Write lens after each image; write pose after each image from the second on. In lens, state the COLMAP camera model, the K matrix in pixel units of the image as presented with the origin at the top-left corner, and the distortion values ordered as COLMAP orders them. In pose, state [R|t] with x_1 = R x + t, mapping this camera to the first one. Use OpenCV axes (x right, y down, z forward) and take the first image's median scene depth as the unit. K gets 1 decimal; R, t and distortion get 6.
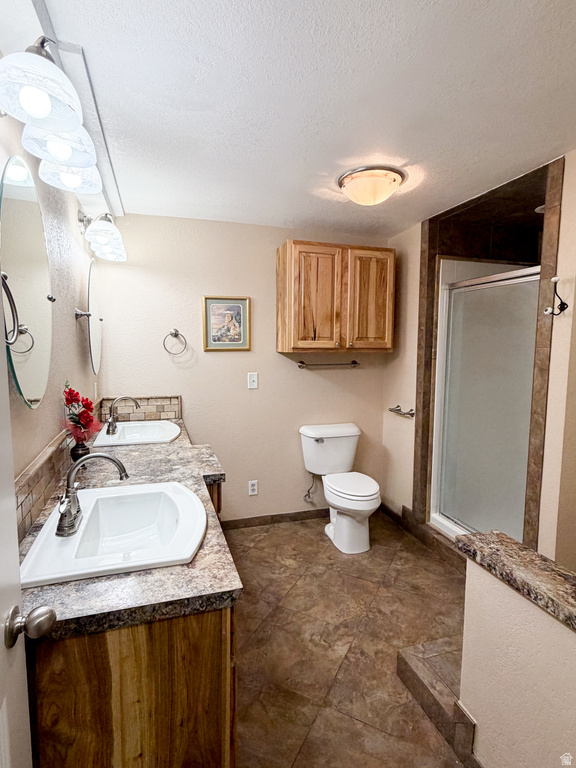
lens RADIAL K [[404.9, 0, 286.8], [0, 404.9, 383.1], [0, 0, 1]] dist [-0.000350, 0.000079]
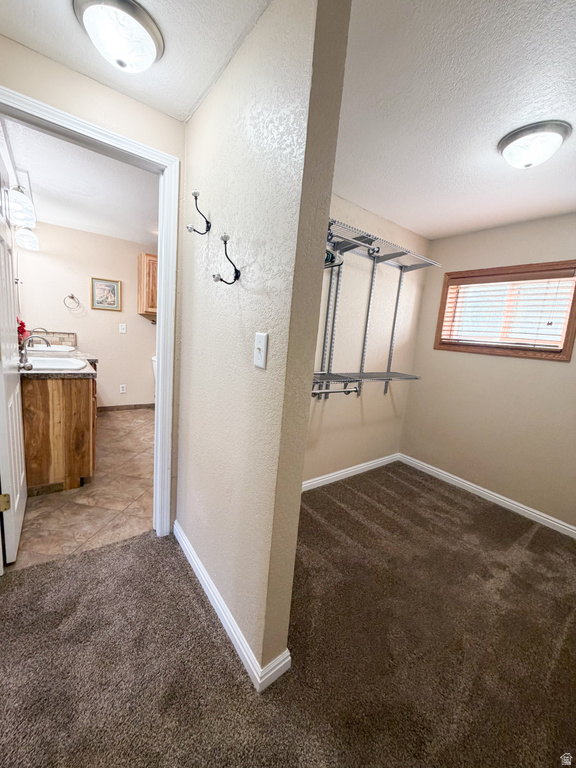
lens RADIAL K [[308.0, 0, 289.6], [0, 308.0, 382.7], [0, 0, 1]] dist [0.000362, 0.000148]
pose [[0.940101, 0.021282, 0.340231, 0.198990], [-0.049064, 0.996105, 0.073262, 0.127415], [-0.337347, -0.085567, 0.937484, -0.724779]]
